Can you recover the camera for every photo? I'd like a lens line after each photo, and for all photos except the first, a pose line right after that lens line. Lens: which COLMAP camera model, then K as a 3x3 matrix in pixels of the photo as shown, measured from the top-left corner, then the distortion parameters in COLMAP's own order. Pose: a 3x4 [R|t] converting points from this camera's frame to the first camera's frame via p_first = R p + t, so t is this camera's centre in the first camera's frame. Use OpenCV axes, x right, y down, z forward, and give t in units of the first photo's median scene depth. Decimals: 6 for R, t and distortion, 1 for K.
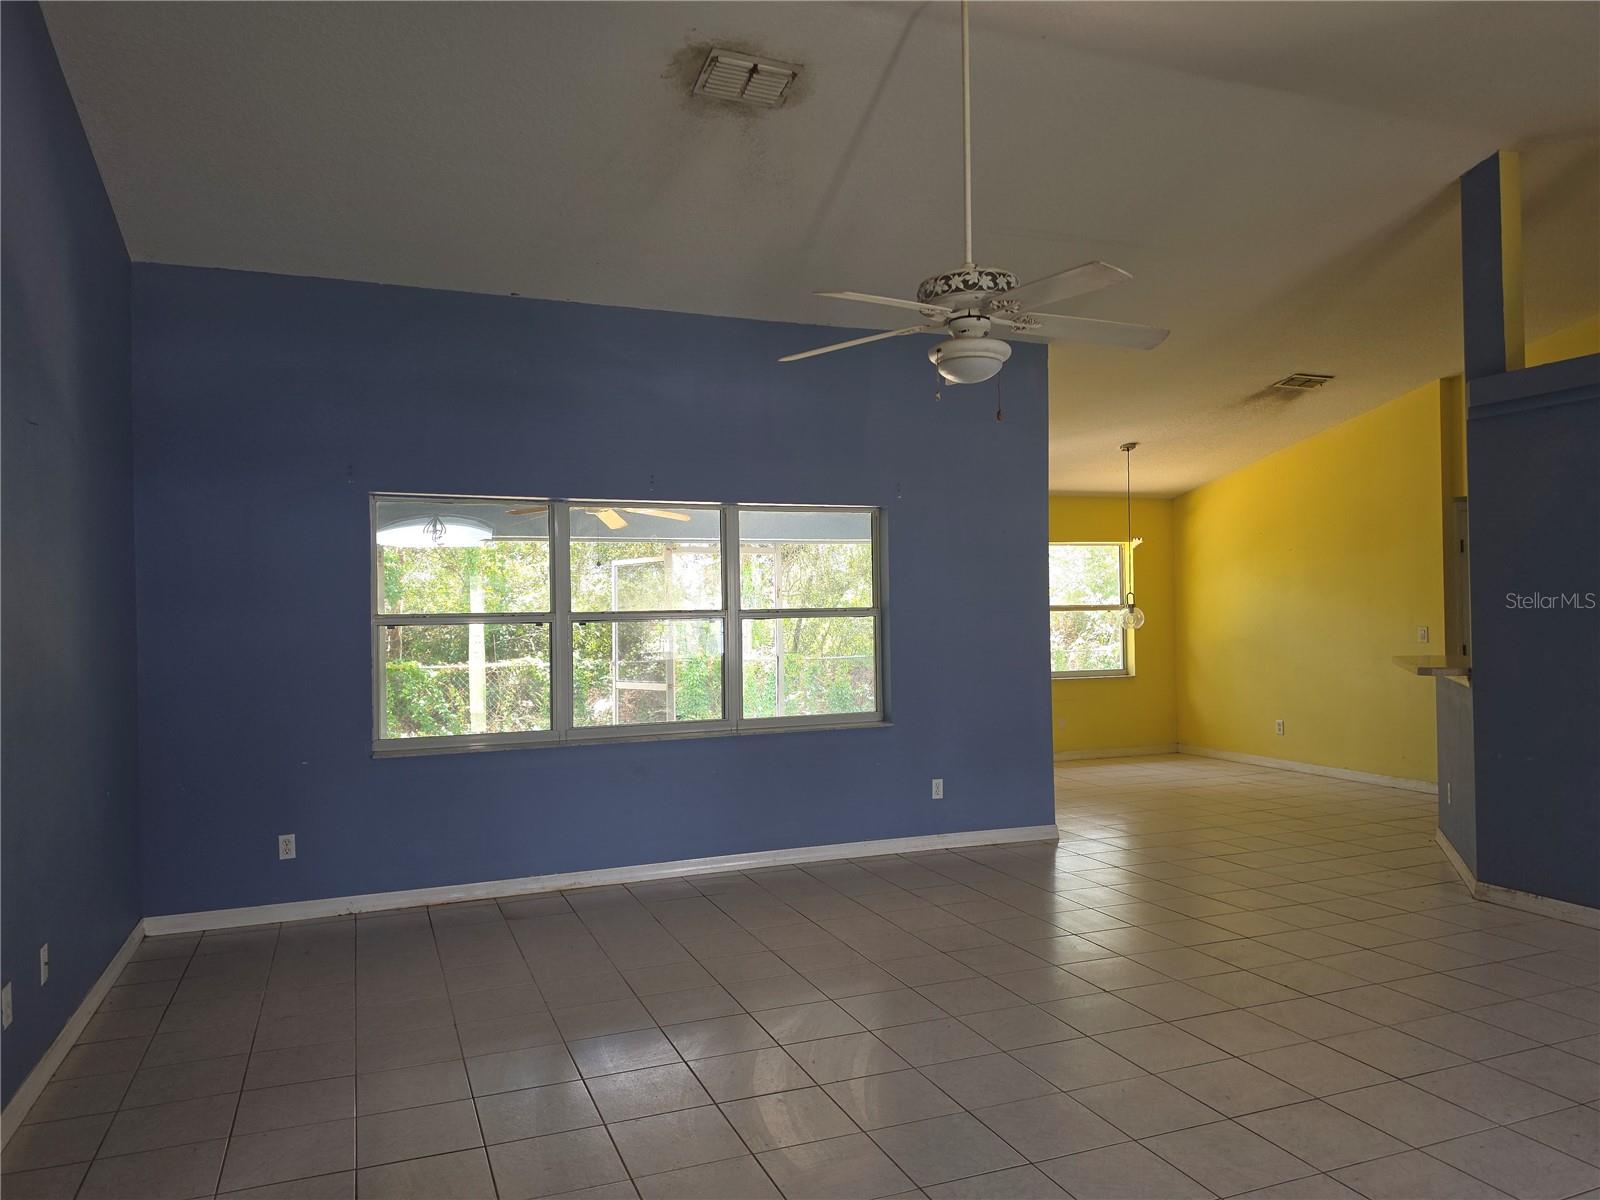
lens RADIAL K [[1100.4, 0, 795.3], [0, 1100.4, 597.8], [0, 0, 1]] dist [0.072156, -0.058688]
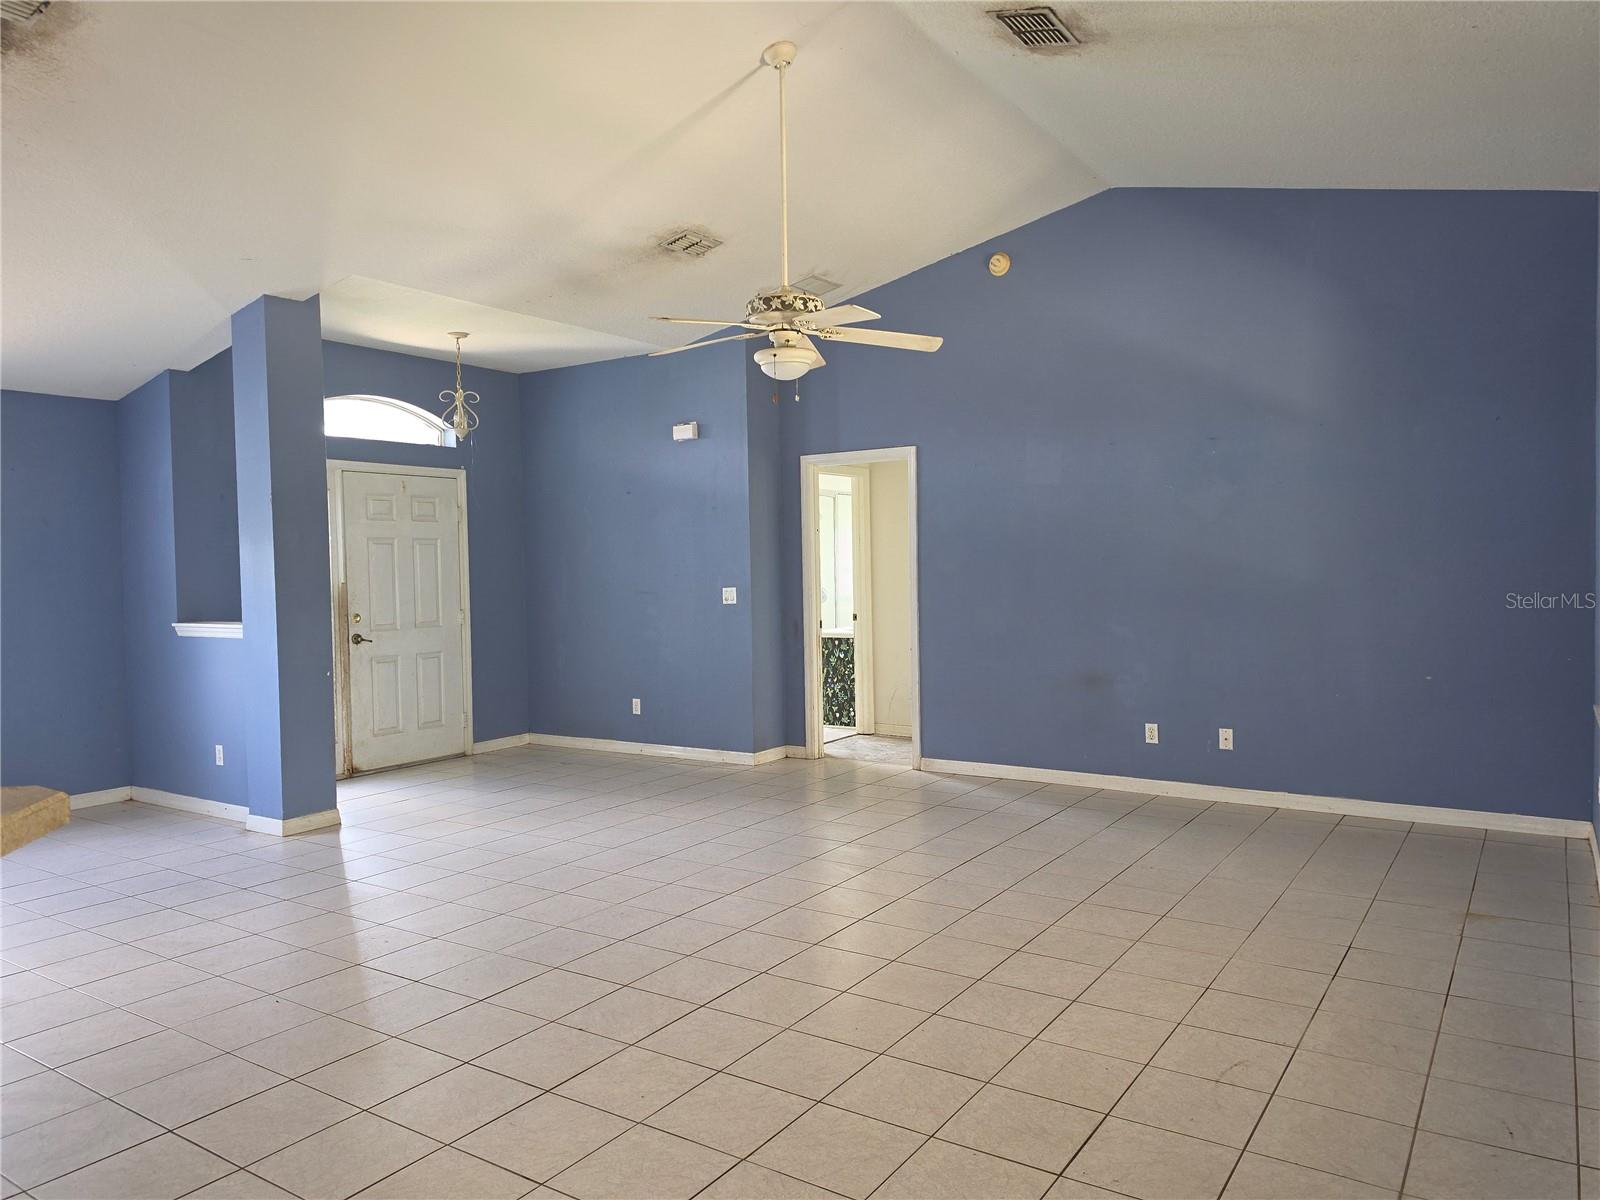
lens RADIAL K [[1100.4, 0, 795.3], [0, 1100.4, 597.8], [0, 0, 1]] dist [0.072156, -0.058688]
pose [[-0.828019, 0.048410, -0.558606, 0.530139], [0.039552, 0.998827, 0.027932, 0.013771], [0.559303, 0.001034, -0.828963, 1.211526]]
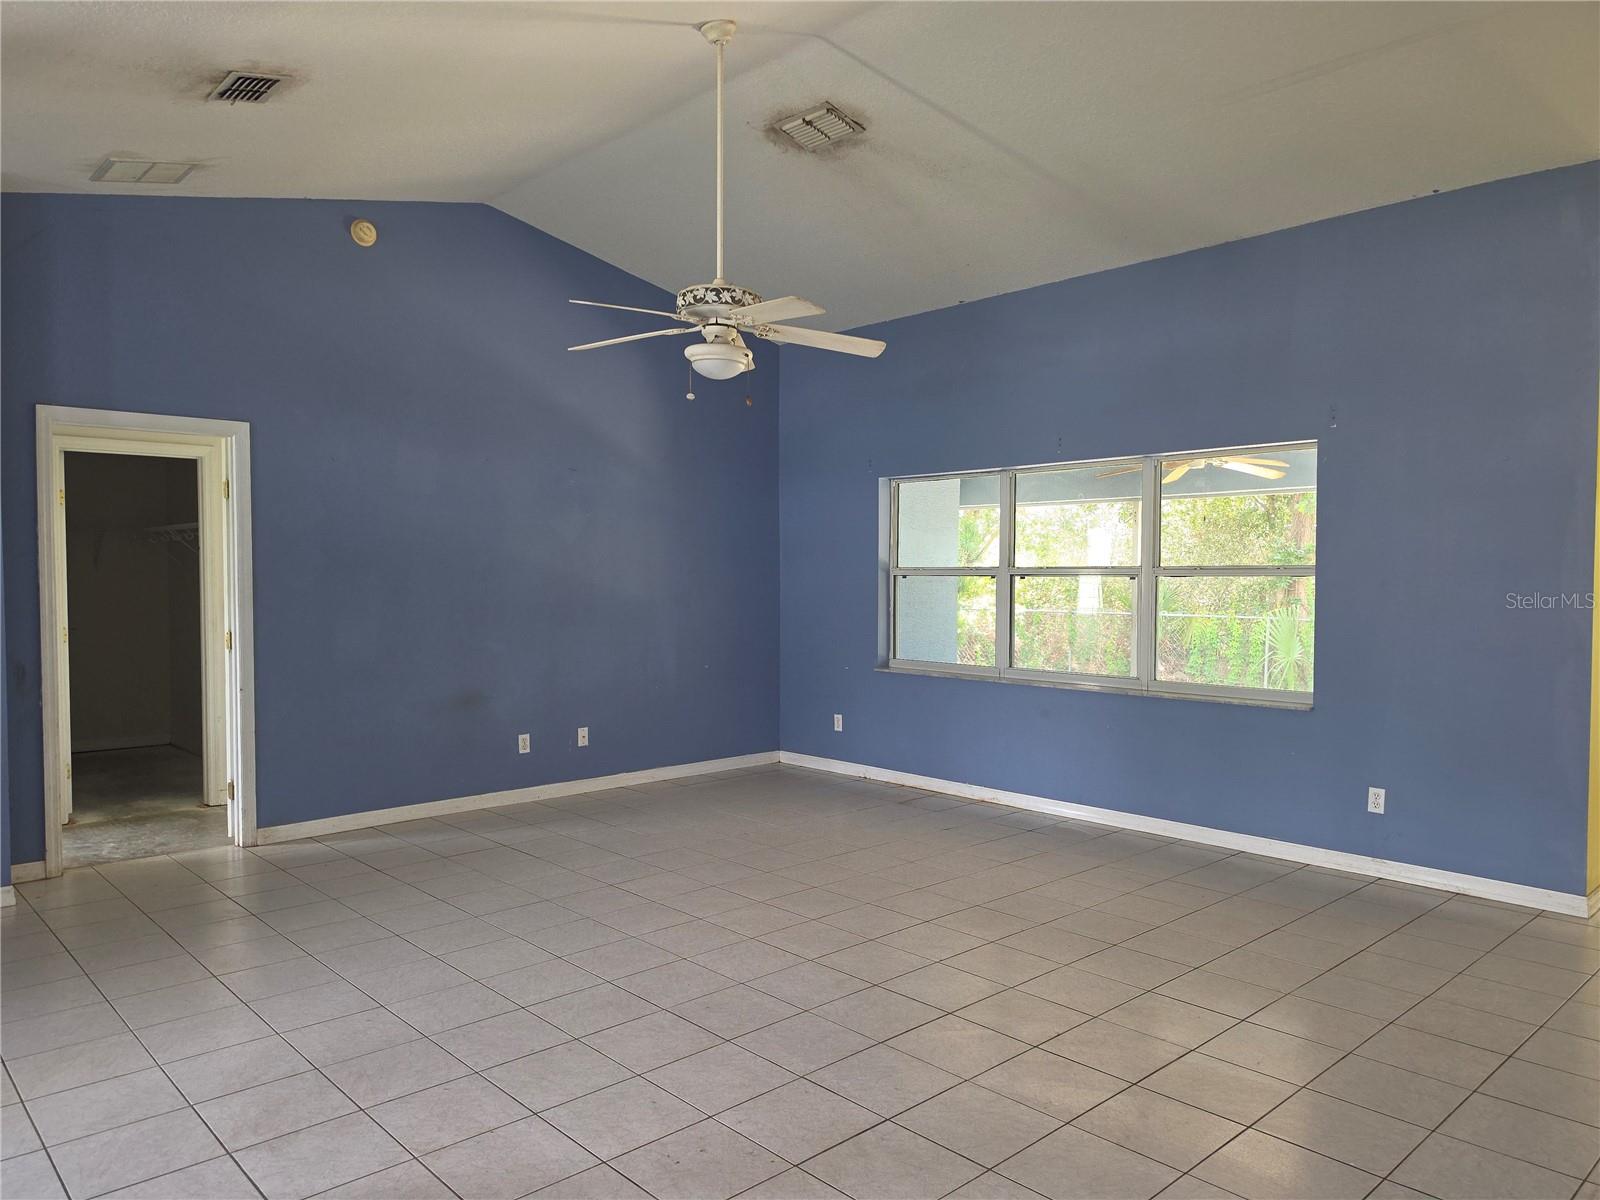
lens RADIAL K [[1100.4, 0, 795.3], [0, 1100.4, 597.8], [0, 0, 1]] dist [0.072156, -0.058688]
pose [[0.359799, 0.037190, -0.932288, 0.781234], [0.004316, 0.999128, 0.041522, -0.003312], [0.933020, -0.018963, 0.359325, 0.379905]]
